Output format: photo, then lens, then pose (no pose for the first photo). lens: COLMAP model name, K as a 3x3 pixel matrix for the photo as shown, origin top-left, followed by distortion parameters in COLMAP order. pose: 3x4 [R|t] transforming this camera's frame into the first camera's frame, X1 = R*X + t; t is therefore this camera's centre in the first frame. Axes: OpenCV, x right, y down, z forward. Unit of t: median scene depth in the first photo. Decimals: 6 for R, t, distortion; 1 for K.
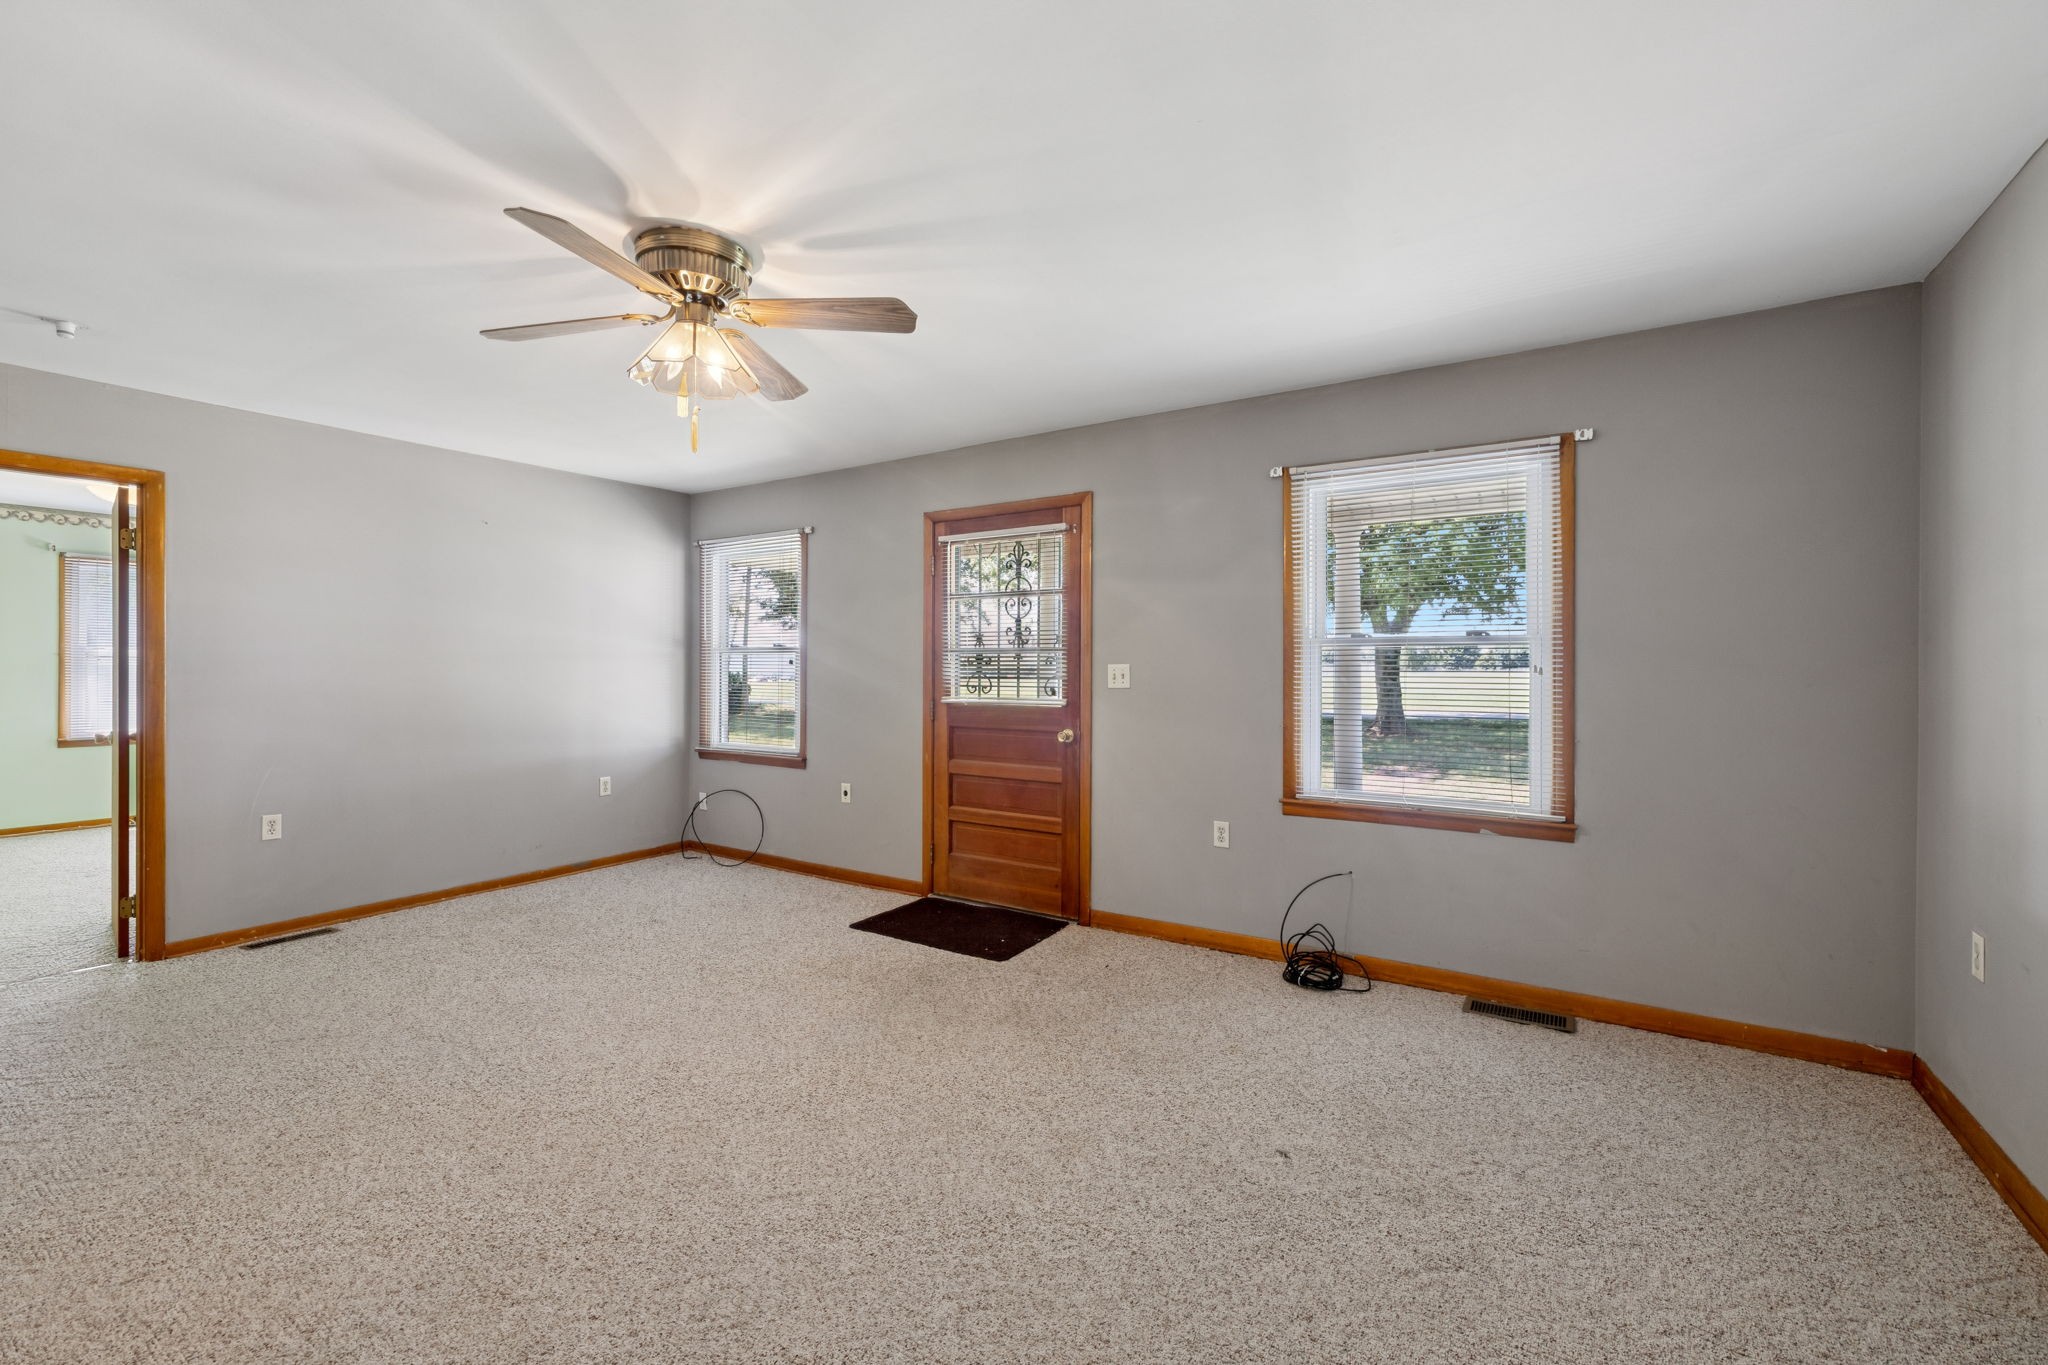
lens RADIAL K [[853.4, 0, 1019.5], [0, 853.4, 669.8], [0, 0, 1]] dist [-0.002229, 0.000765]
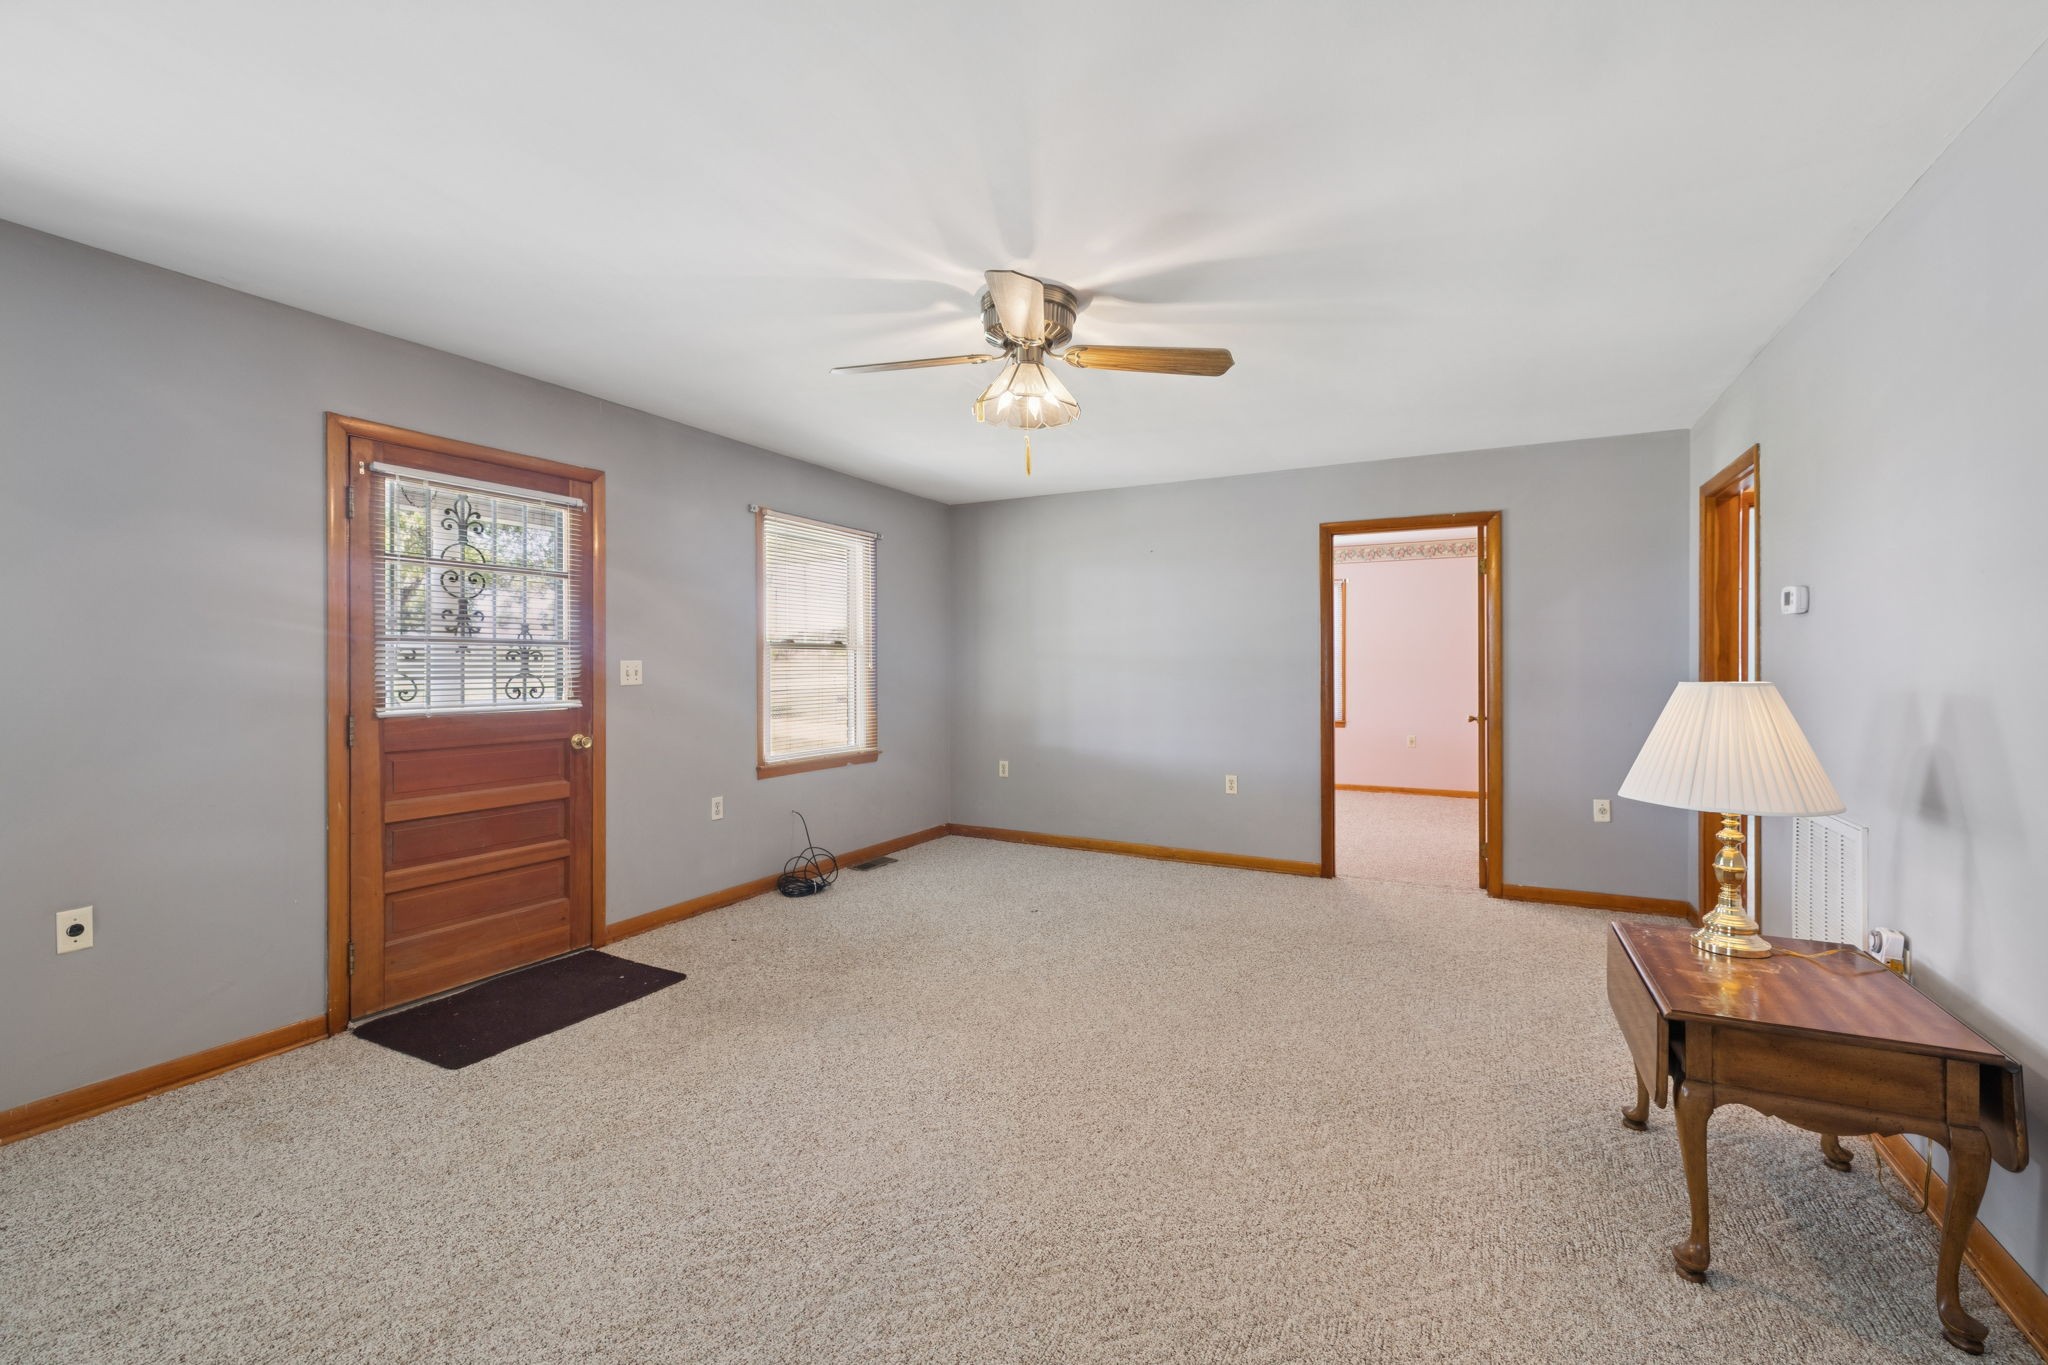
lens RADIAL K [[853.4, 0, 1017.1], [0, 853.4, 673.3], [0, 0, 1]] dist [-0.002229, 0.000765]
pose [[-0.080547, -0.012013, 0.996678, -0.856338], [0.000211, 0.999927, 0.012070, -0.003506], [-0.996751, 0.001182, -0.080539, 0.621905]]
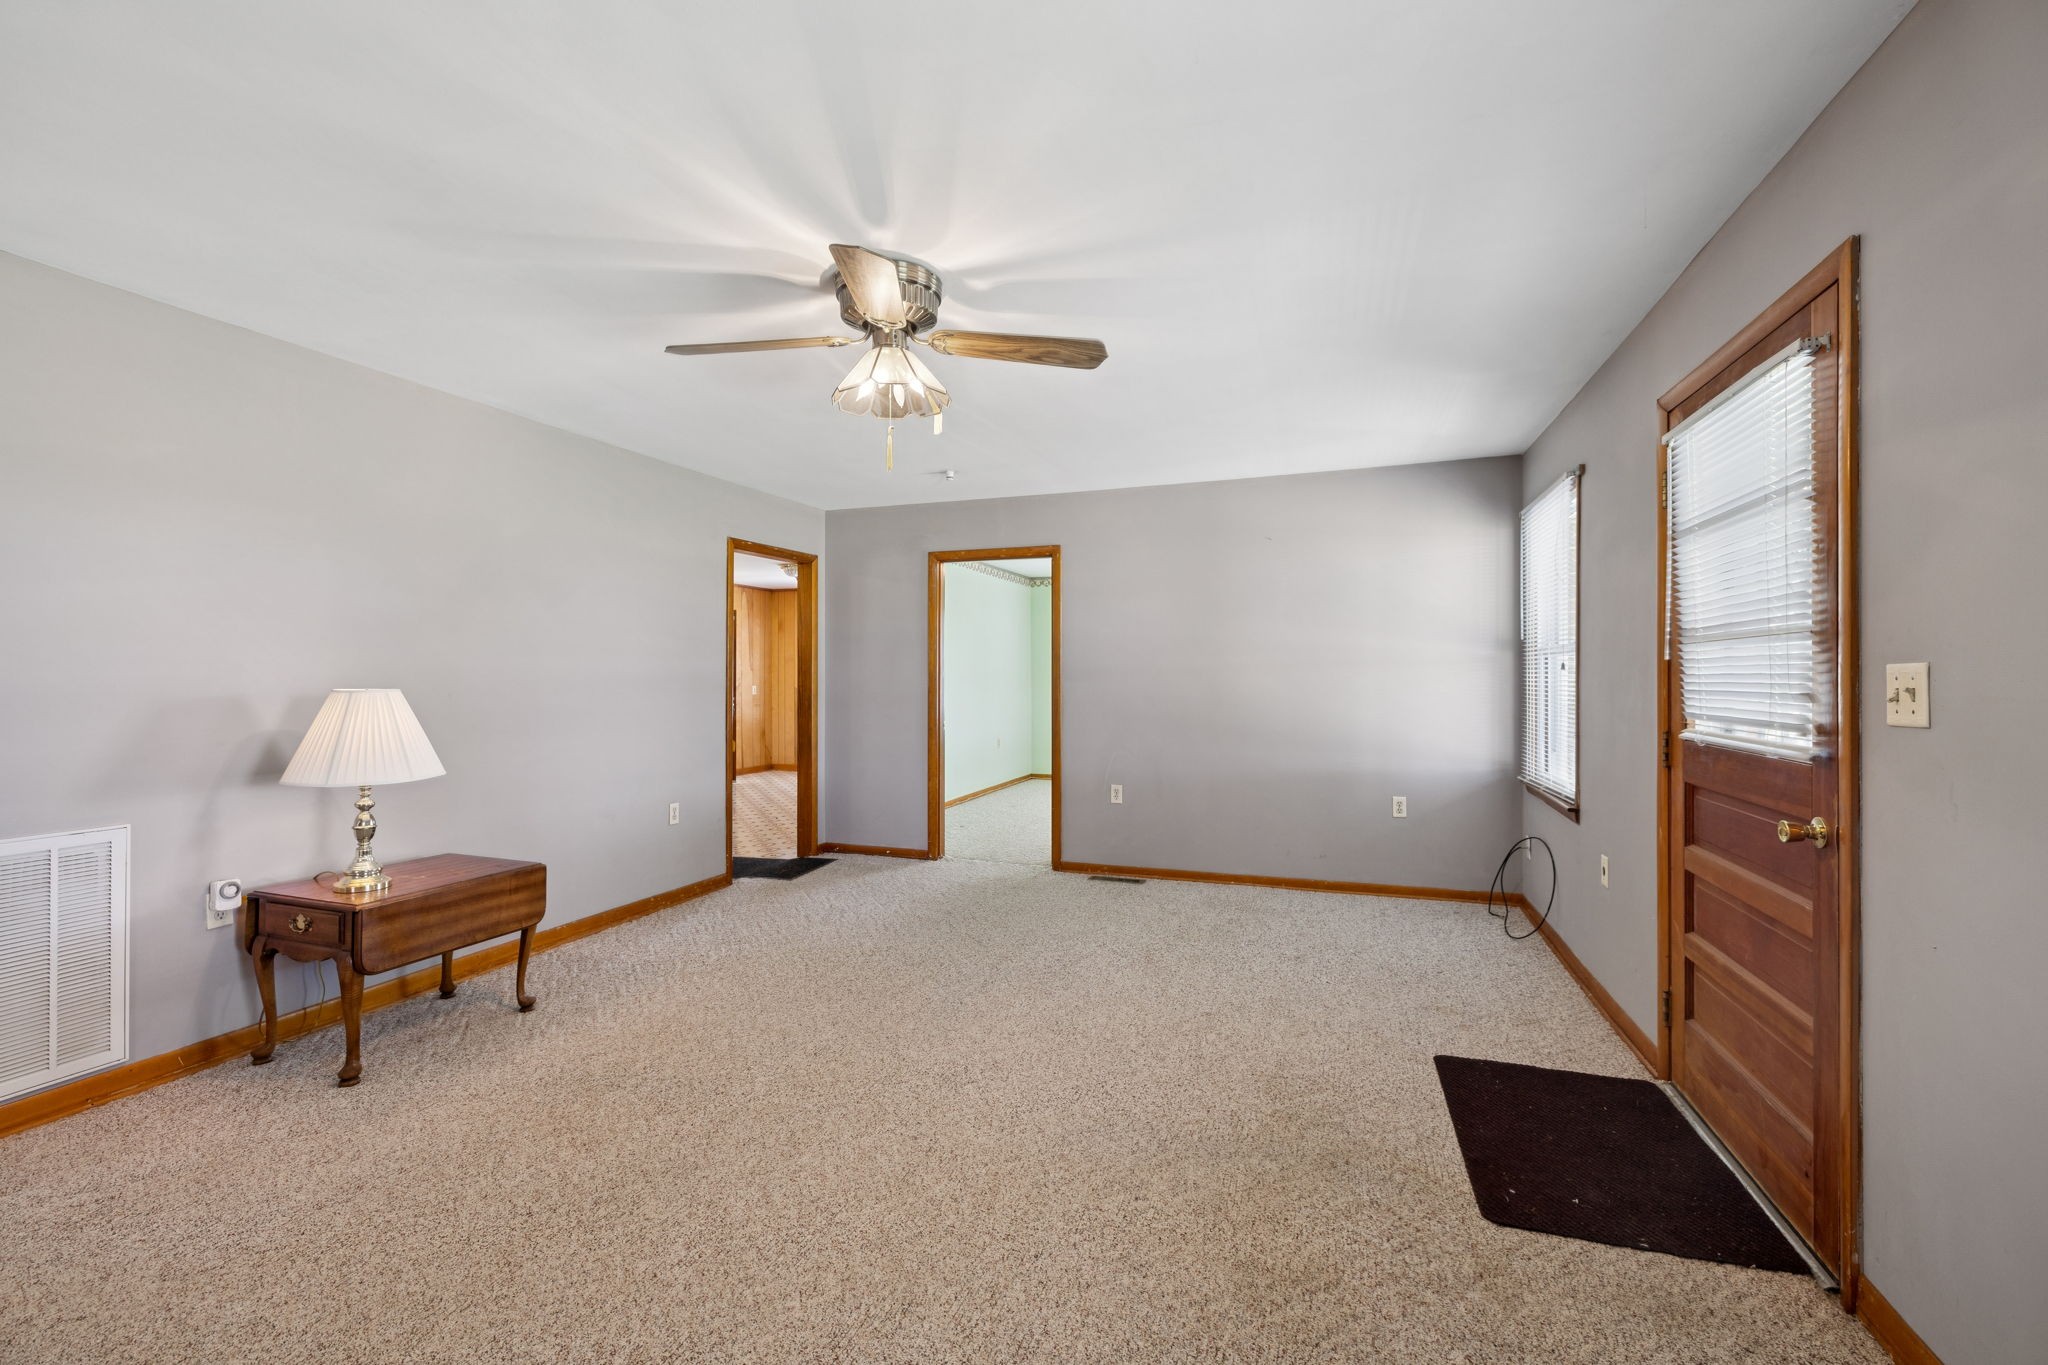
lens RADIAL K [[853.4, 0, 1019.5], [0, 853.4, 678.2], [0, 0, 1]] dist [-0.002229, 0.000765]
pose [[0.225871, 0.001211, -0.974157, 0.380947], [0.001442, 0.999998, 0.001578, -0.001190], [0.974156, -0.001761, 0.225868, 0.516410]]
